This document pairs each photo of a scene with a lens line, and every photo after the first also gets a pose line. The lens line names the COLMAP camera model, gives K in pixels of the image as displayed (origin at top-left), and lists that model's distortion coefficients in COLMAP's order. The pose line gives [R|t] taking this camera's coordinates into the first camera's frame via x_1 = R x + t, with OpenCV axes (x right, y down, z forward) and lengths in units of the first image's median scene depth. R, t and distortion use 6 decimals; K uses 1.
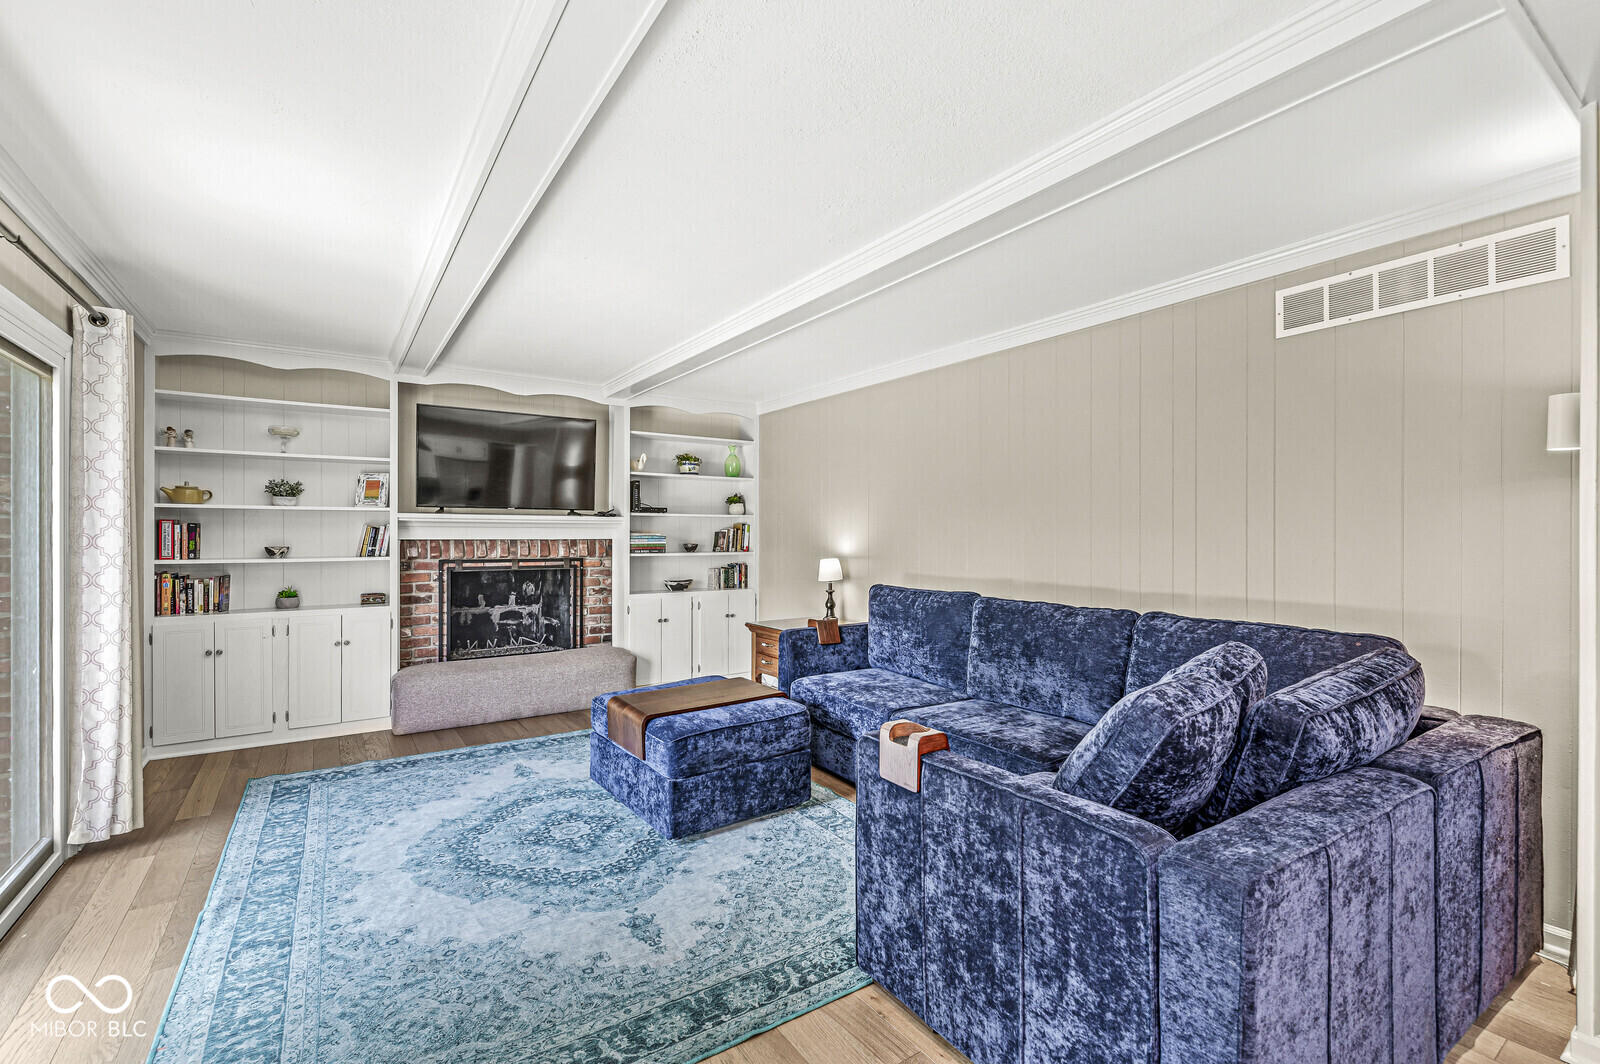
lens RADIAL K [[694.5, 0, 798.5], [0, 694.5, 545.1], [0, 0, 1]] dist [-0.002246, 0.000079]
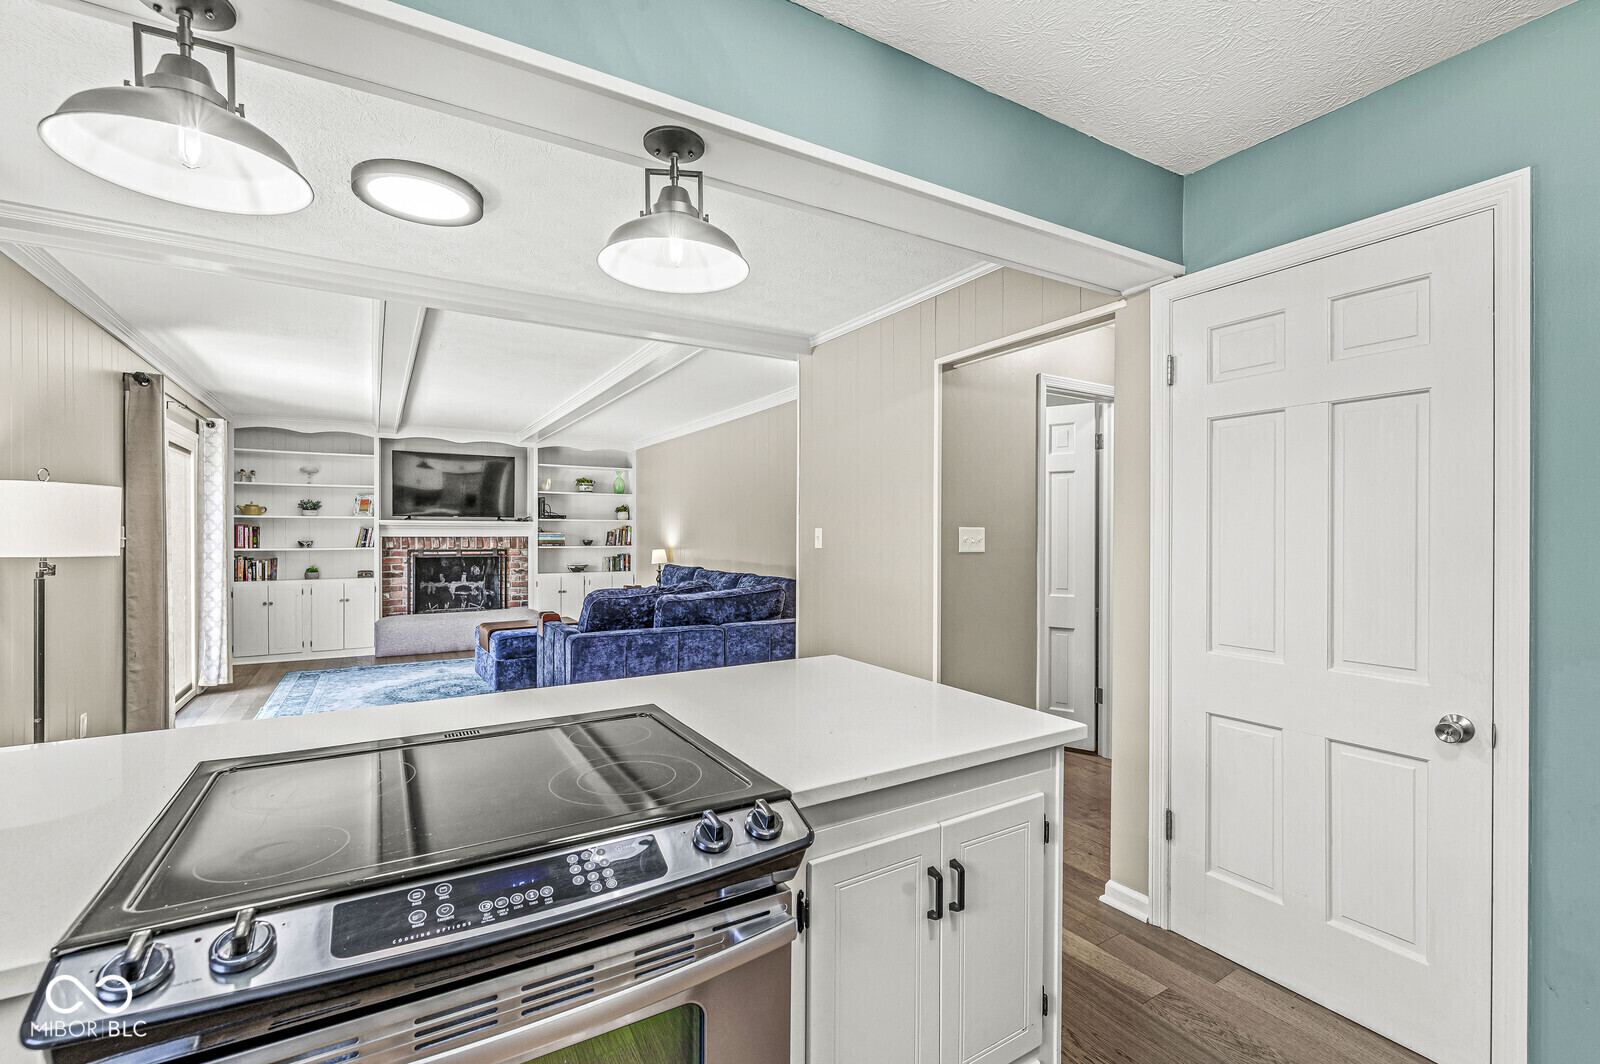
lens RADIAL K [[700.6, 0, 808.6], [0, 700.6, 549.0], [0, 0, 1]] dist [0.000527, -0.000103]
pose [[0.999026, 0.000239, -0.044134, 0.457159], [-0.000027, 0.999989, 0.004793, 0.012048], [0.044134, -0.004787, 0.999014, -0.539577]]
